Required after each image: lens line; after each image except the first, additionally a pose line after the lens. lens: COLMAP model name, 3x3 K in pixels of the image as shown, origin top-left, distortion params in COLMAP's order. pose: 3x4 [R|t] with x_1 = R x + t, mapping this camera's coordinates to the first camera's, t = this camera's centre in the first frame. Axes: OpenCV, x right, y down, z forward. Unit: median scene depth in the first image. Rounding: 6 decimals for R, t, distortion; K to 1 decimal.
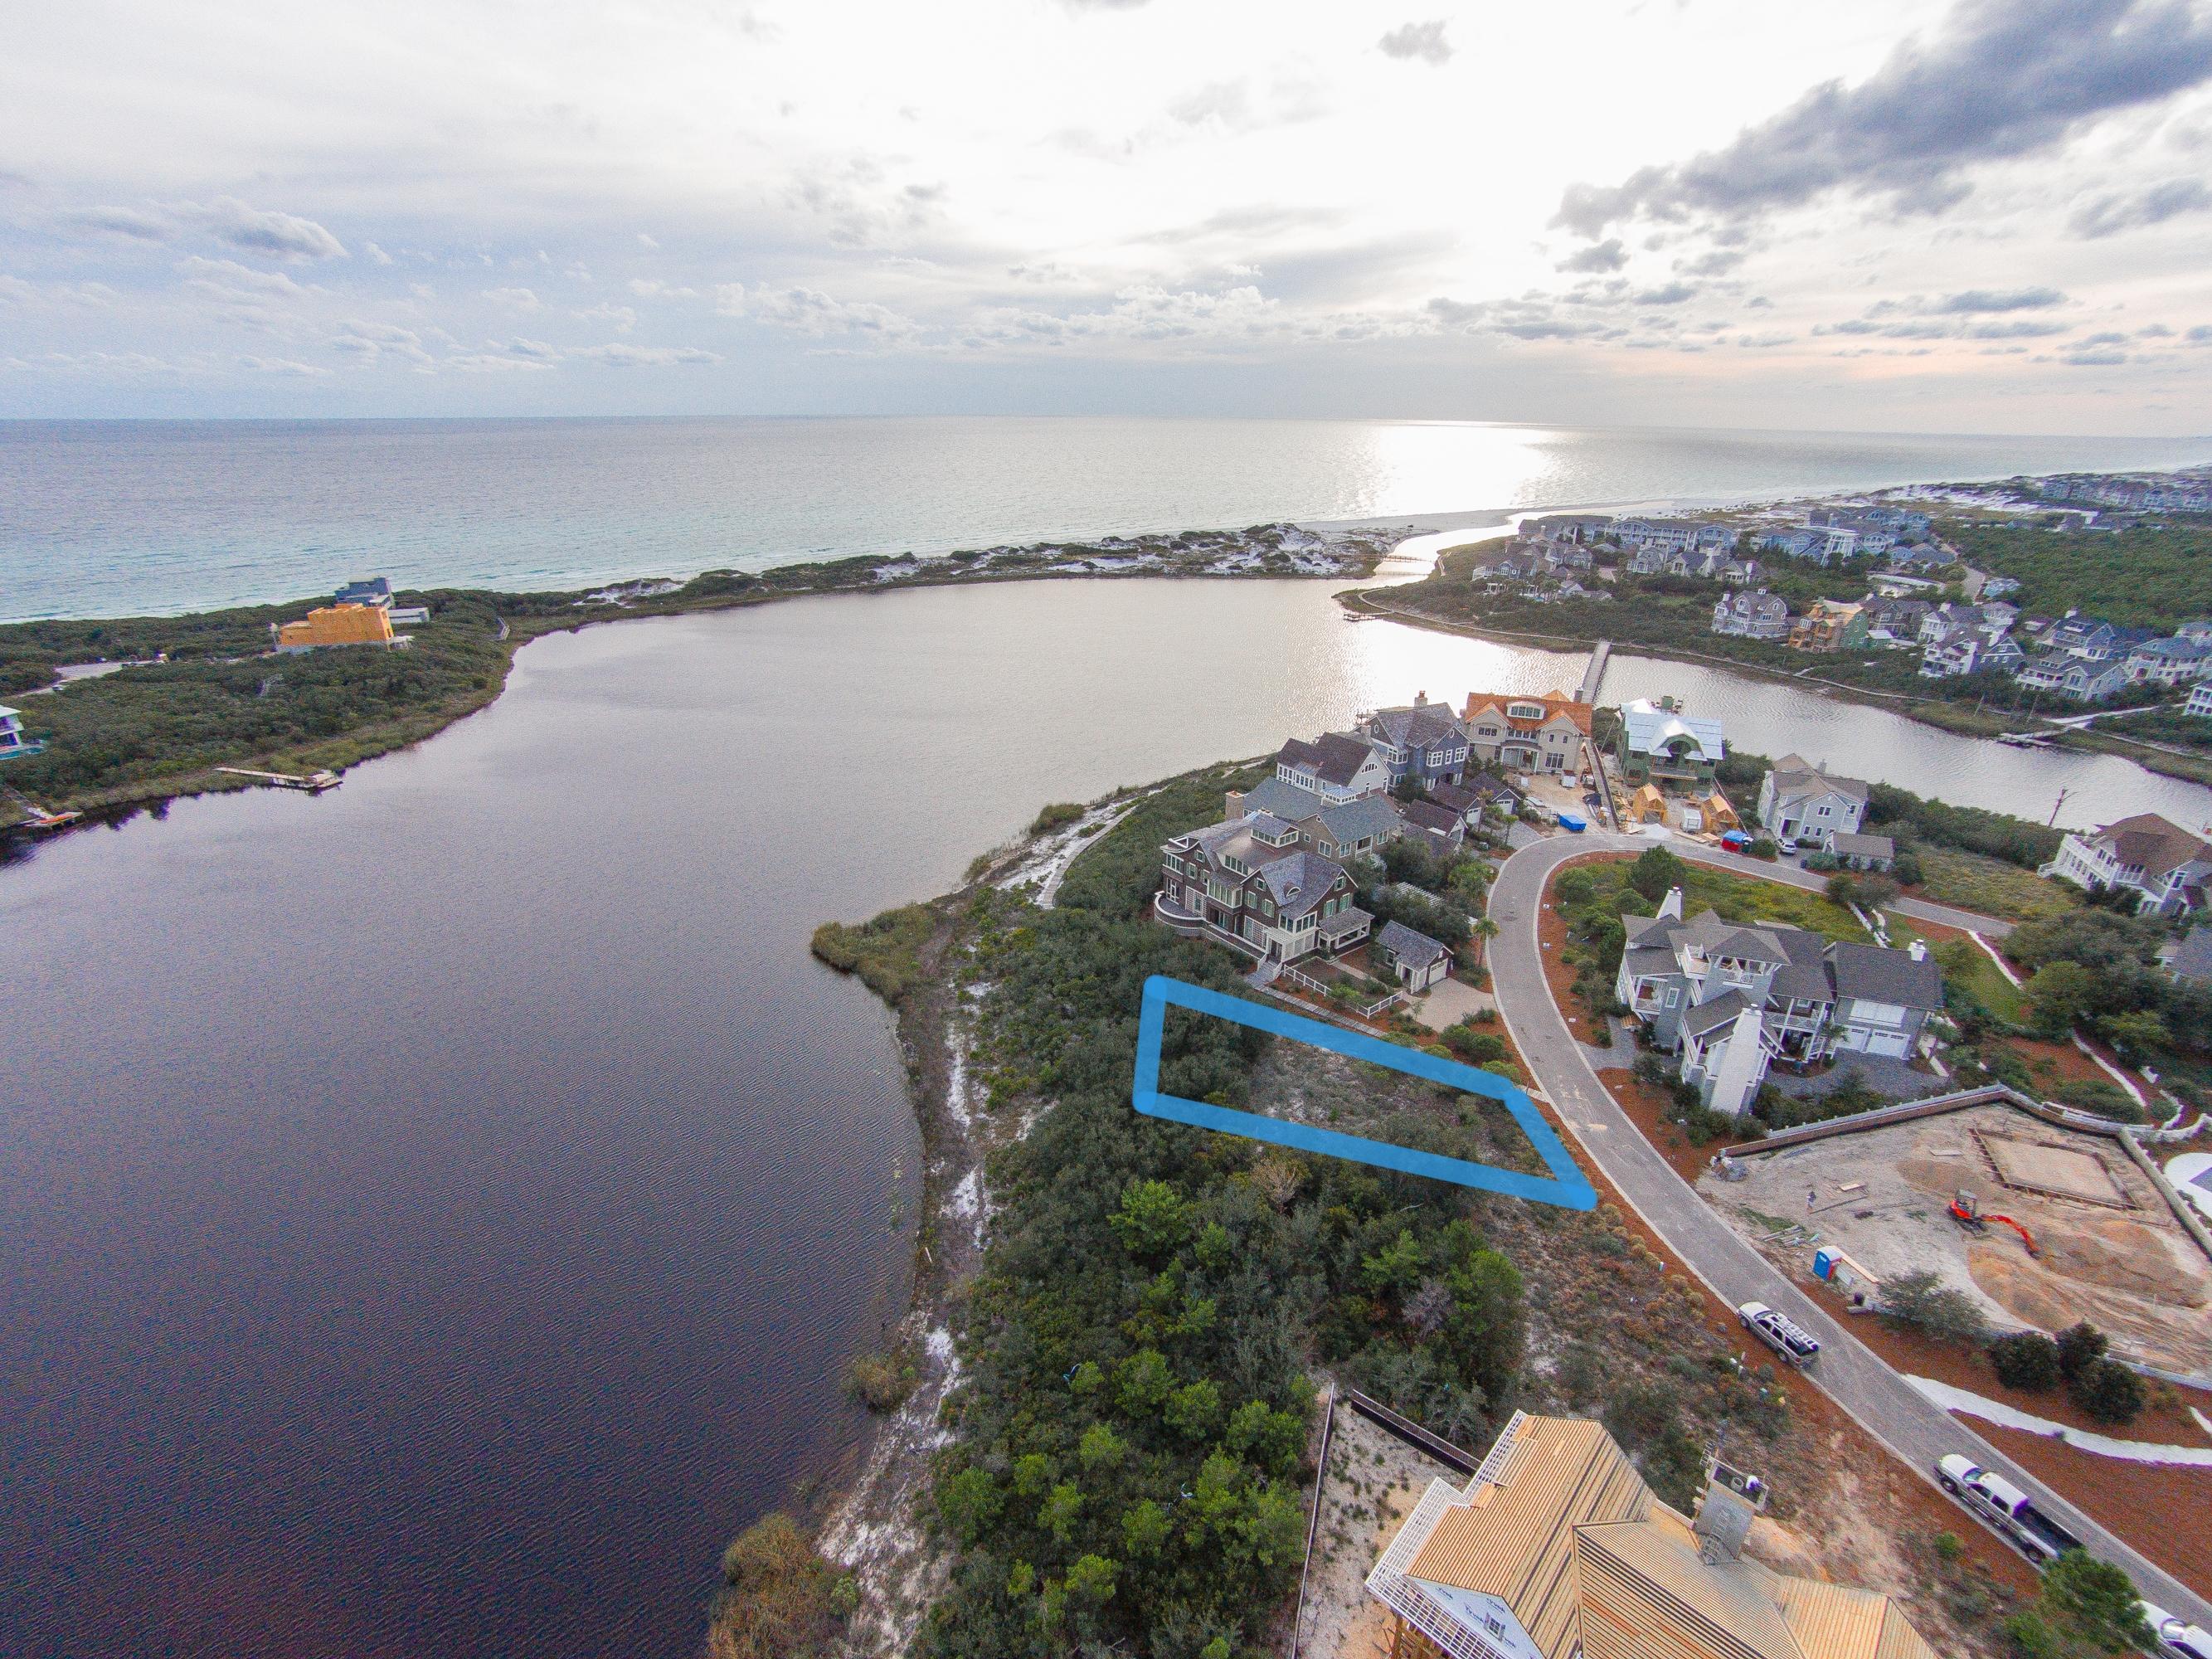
lens RADIAL K [[1027.8, 0, 1134.0], [0, 1027.8, 885.0], [0, 0, 1]] dist [-0.065392, 0.043946]
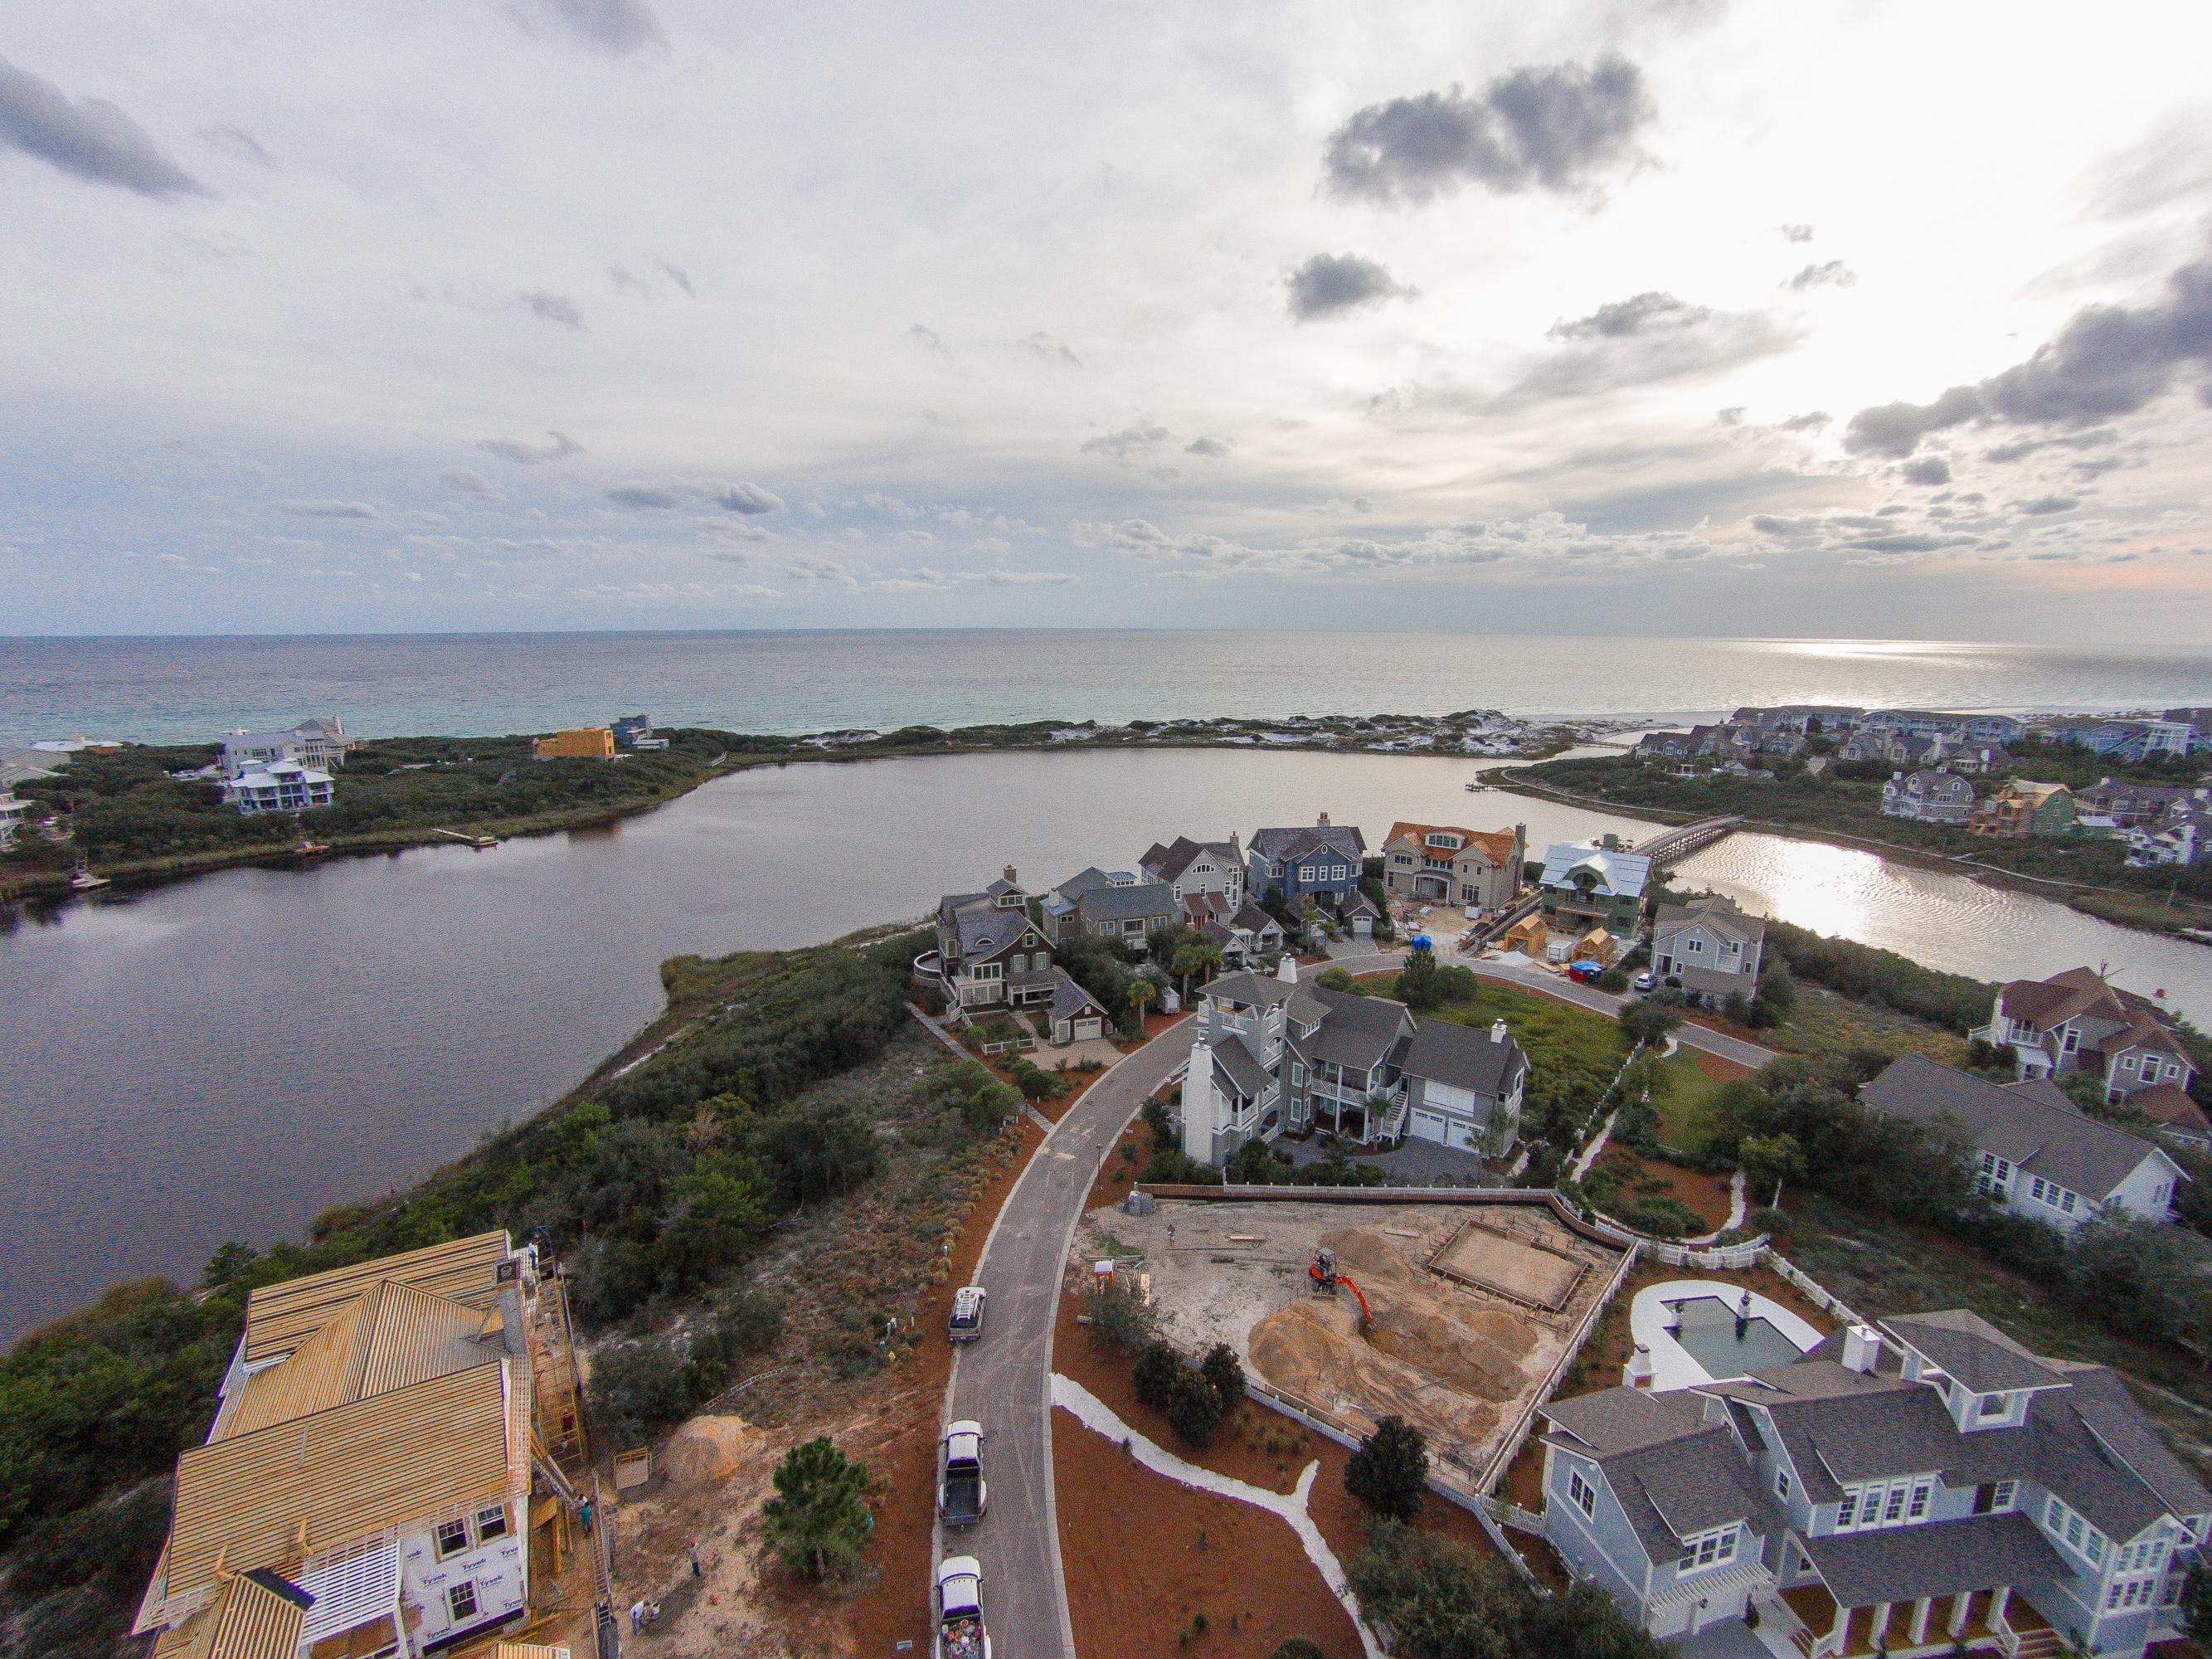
lens RADIAL K [[1027.8, 0, 1134.0], [0, 1027.8, 885.0], [0, 0, 1]] dist [-0.065392, 0.043946]
pose [[0.952908, 0.070527, -0.294945, 0.266593], [-0.124745, 0.977646, -0.169253, 0.047877], [0.276415, 0.198075, 0.940405, 0.010488]]
